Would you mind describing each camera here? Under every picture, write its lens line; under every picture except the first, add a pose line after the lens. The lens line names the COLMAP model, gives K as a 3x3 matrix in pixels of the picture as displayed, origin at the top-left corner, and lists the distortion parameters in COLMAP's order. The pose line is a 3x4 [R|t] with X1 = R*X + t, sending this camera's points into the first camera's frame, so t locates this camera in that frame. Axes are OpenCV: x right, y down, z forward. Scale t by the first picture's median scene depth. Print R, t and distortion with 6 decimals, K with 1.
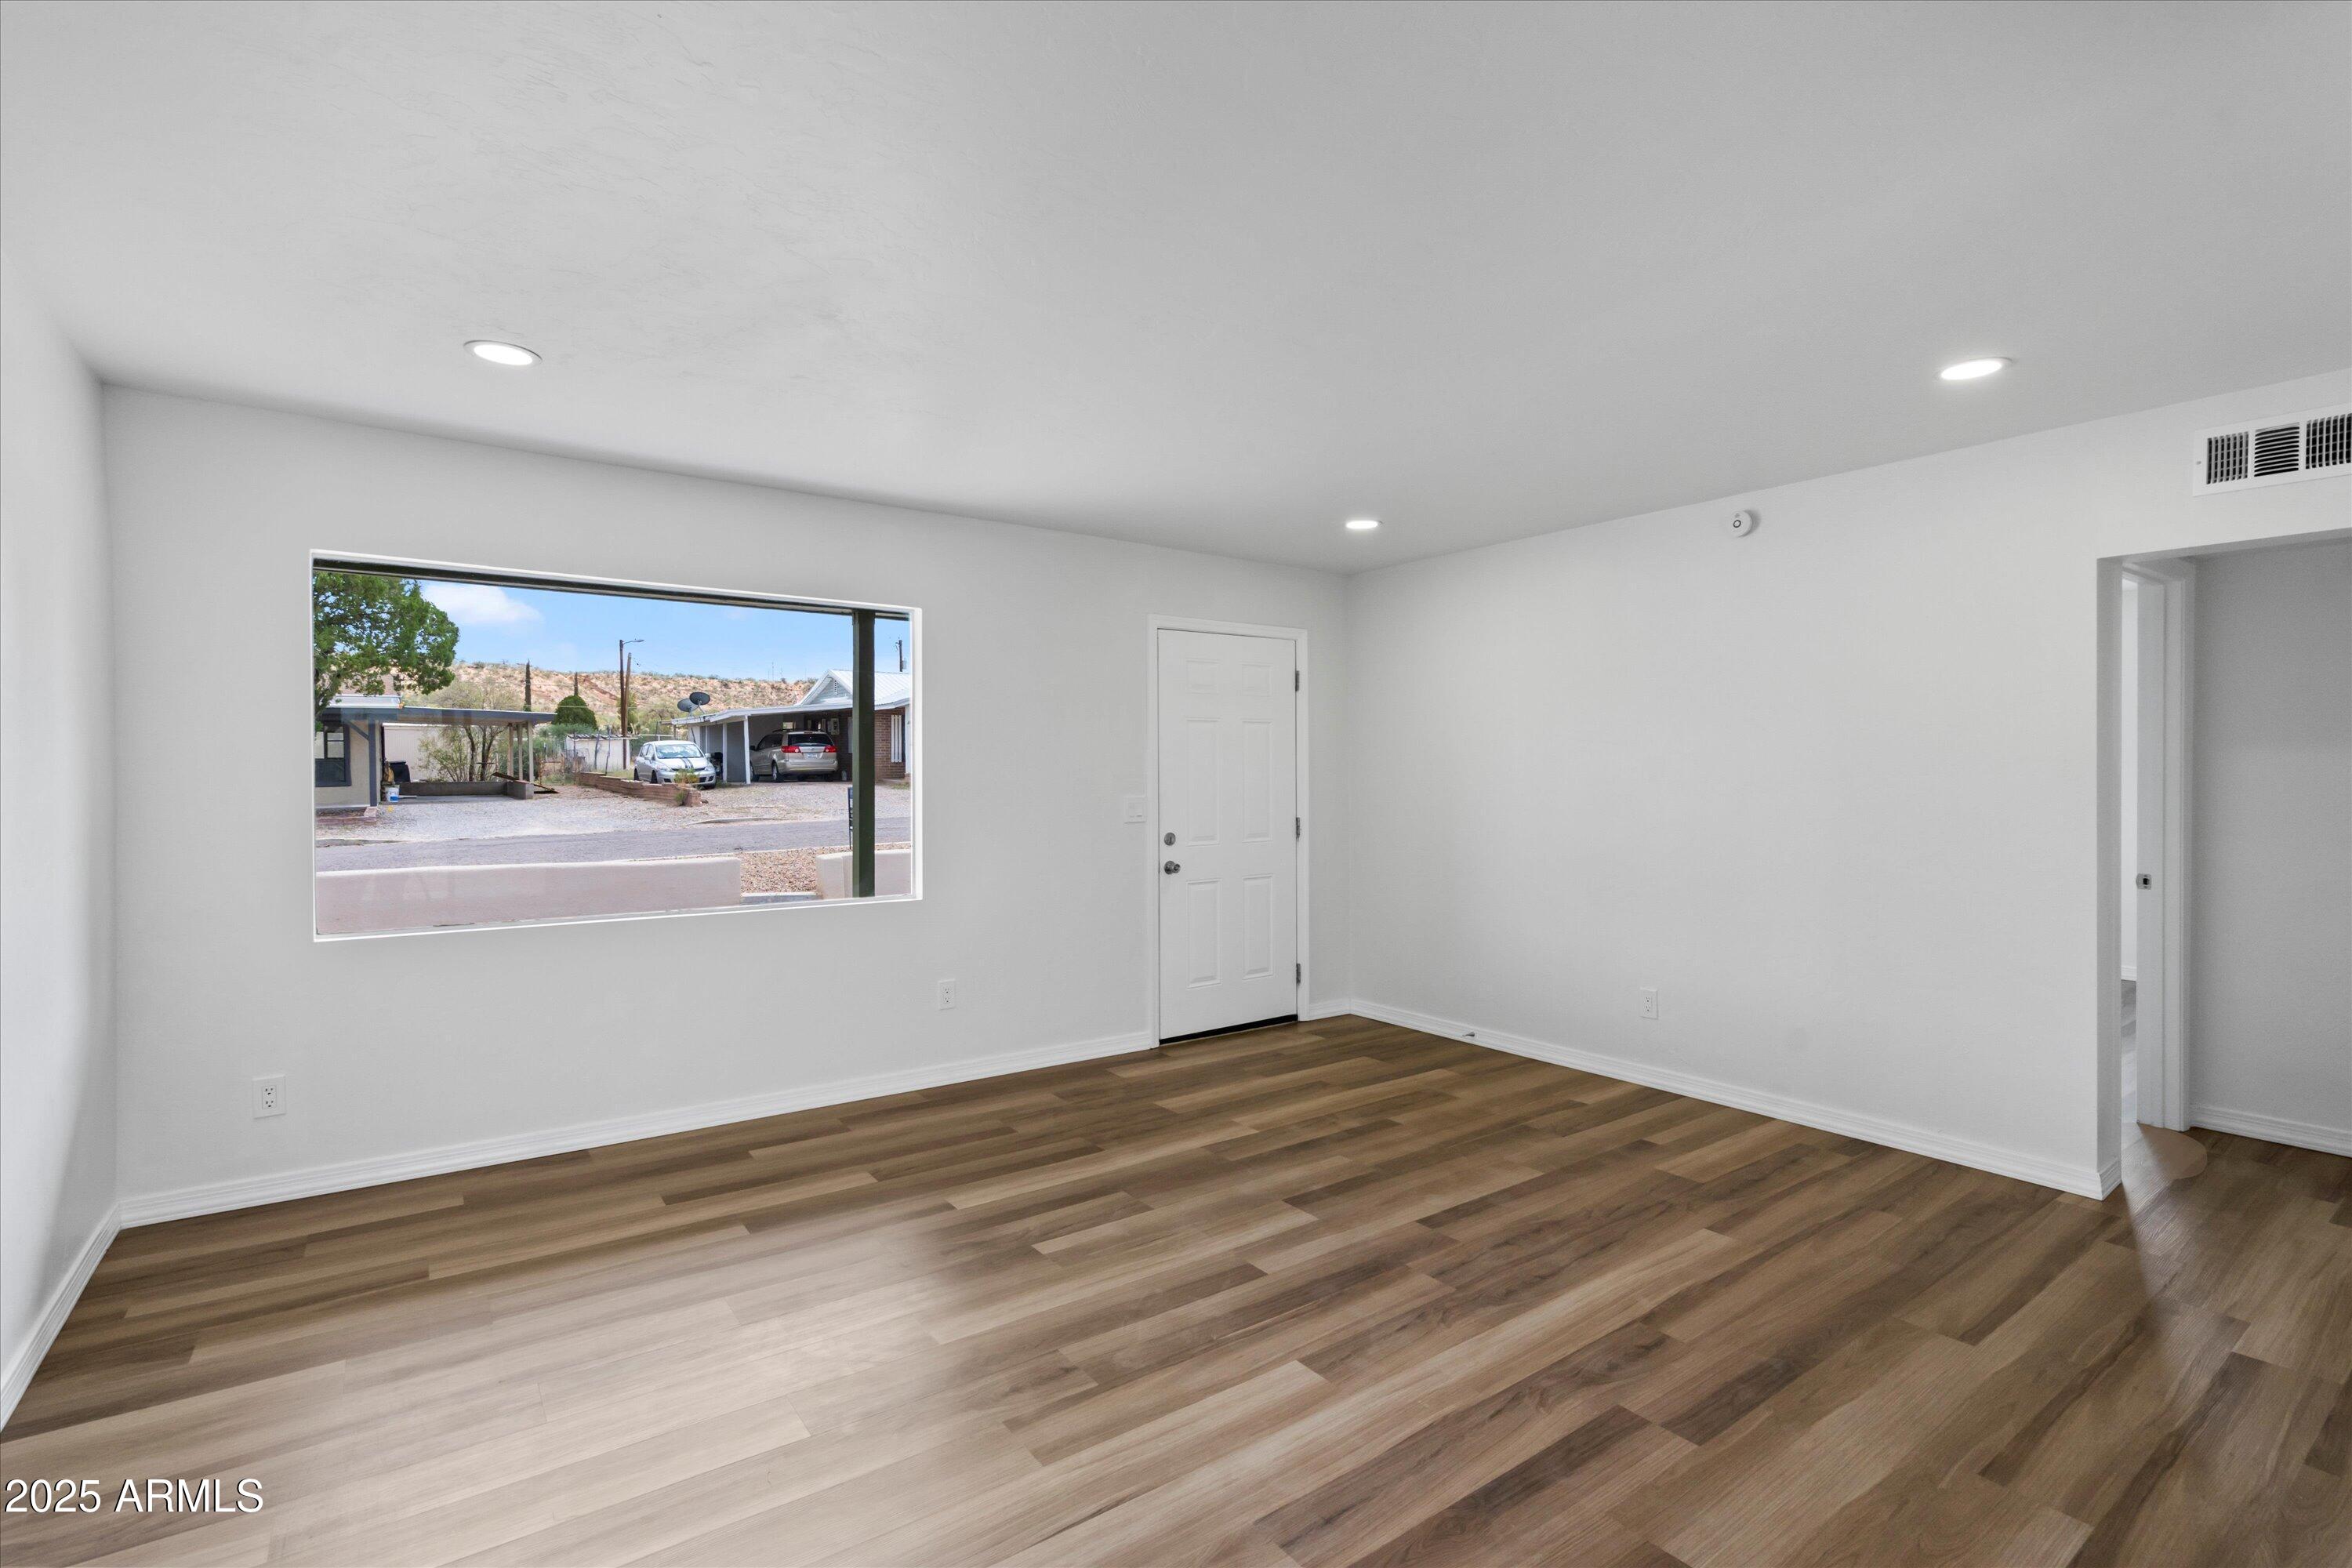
lens RADIAL K [[1083.4, 0, 1164.6], [0, 1083.4, 771.4], [0, 0, 1]] dist [-0.001061, 0.000344]
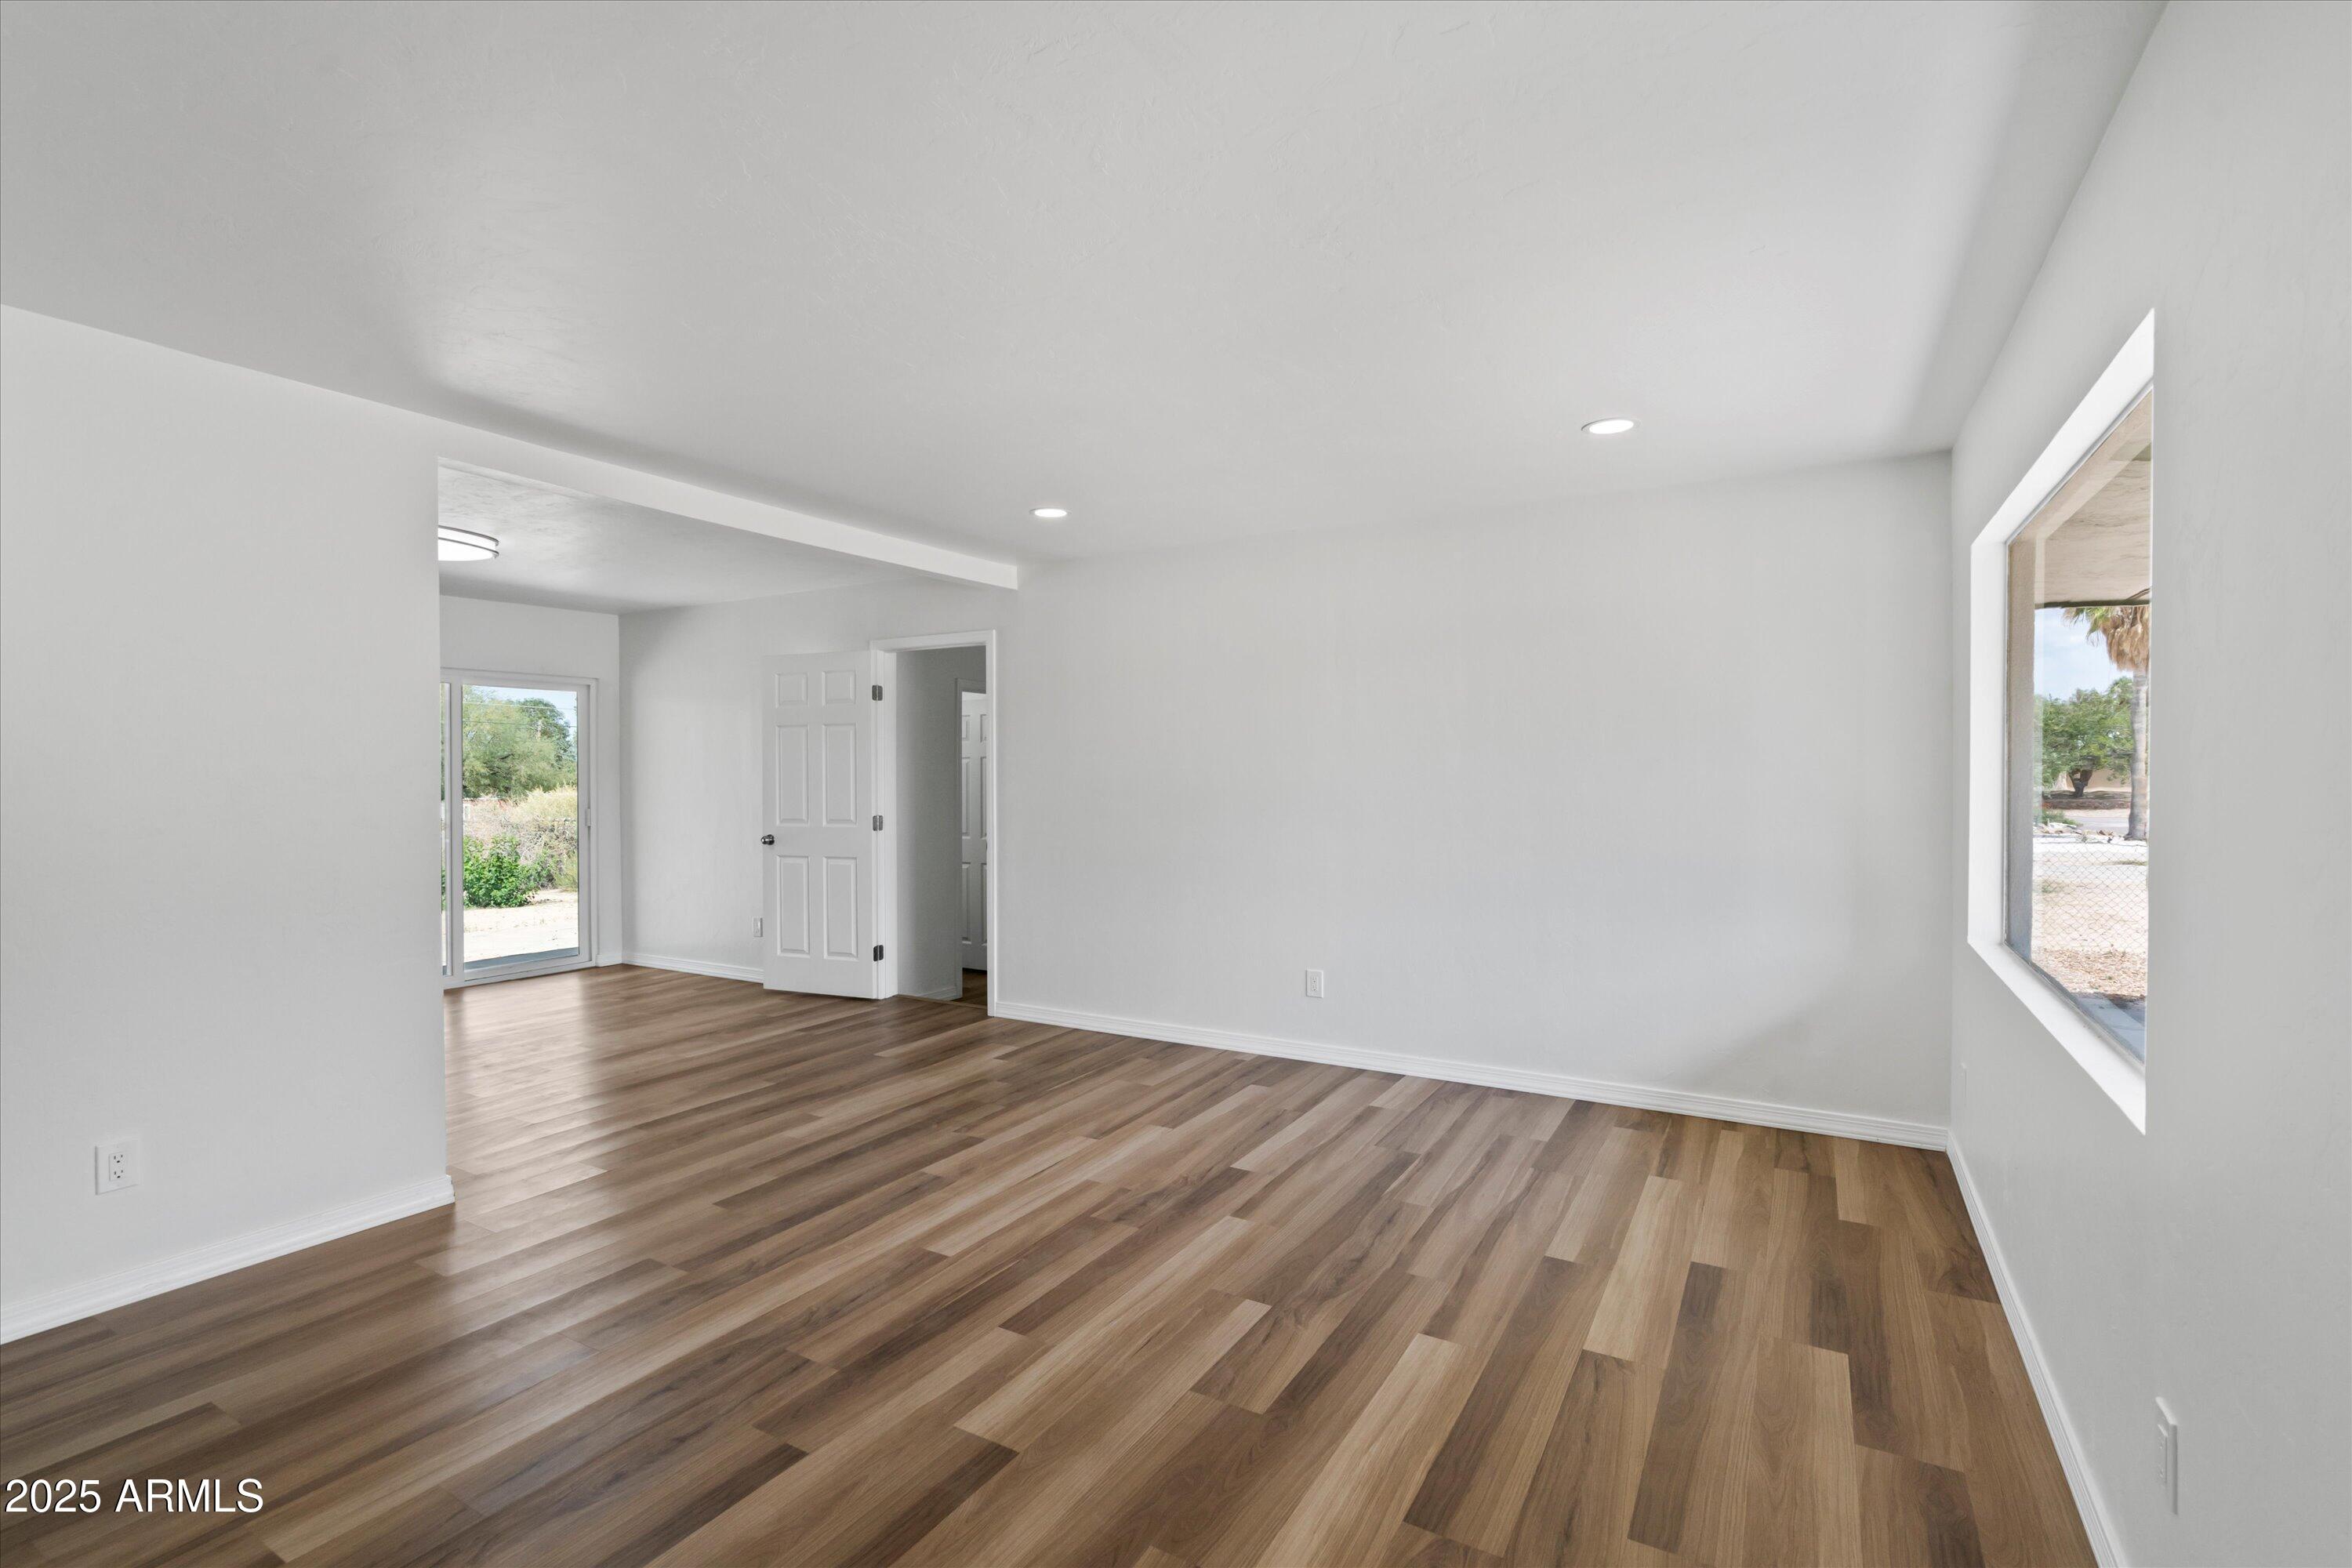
lens RADIAL K [[1083.4, 0, 1171.5], [0, 1083.4, 783.4], [0, 0, 1]] dist [-0.001061, 0.000344]
pose [[-0.914181, 0.004998, -0.405275, 0.336069], [0.000366, 0.999934, 0.011506, 0.000247], [0.405306, 0.010370, -0.914122, 1.928739]]
